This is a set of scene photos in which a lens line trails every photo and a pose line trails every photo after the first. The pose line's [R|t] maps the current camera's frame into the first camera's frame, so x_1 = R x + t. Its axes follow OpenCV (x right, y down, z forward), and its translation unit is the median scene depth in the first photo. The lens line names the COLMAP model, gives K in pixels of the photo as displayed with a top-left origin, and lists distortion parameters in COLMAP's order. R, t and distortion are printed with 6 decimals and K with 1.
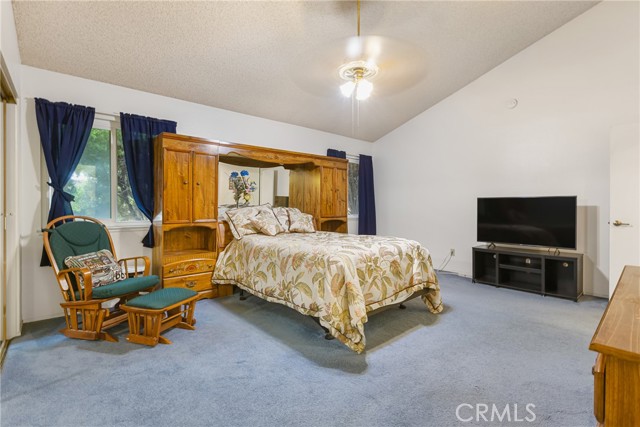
lens RADIAL K [[293.7, 0, 320.3], [0, 293.7, 213.1], [0, 0, 1]] dist [0.001183, 0.000083]
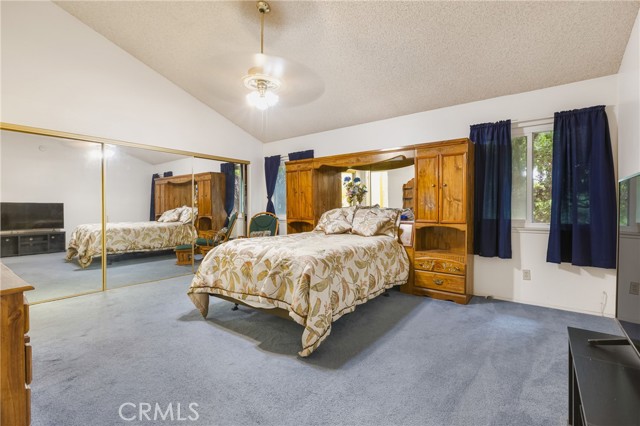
lens RADIAL K [[293.7, 0, 321.0], [0, 293.7, 208.1], [0, 0, 1]] dist [0.001183, 0.000083]
pose [[0.186040, 0.004874, -0.982530, 1.105214], [-0.020110, 0.999797, 0.001152, -0.027075], [0.982336, 0.019545, 0.186100, 0.894399]]
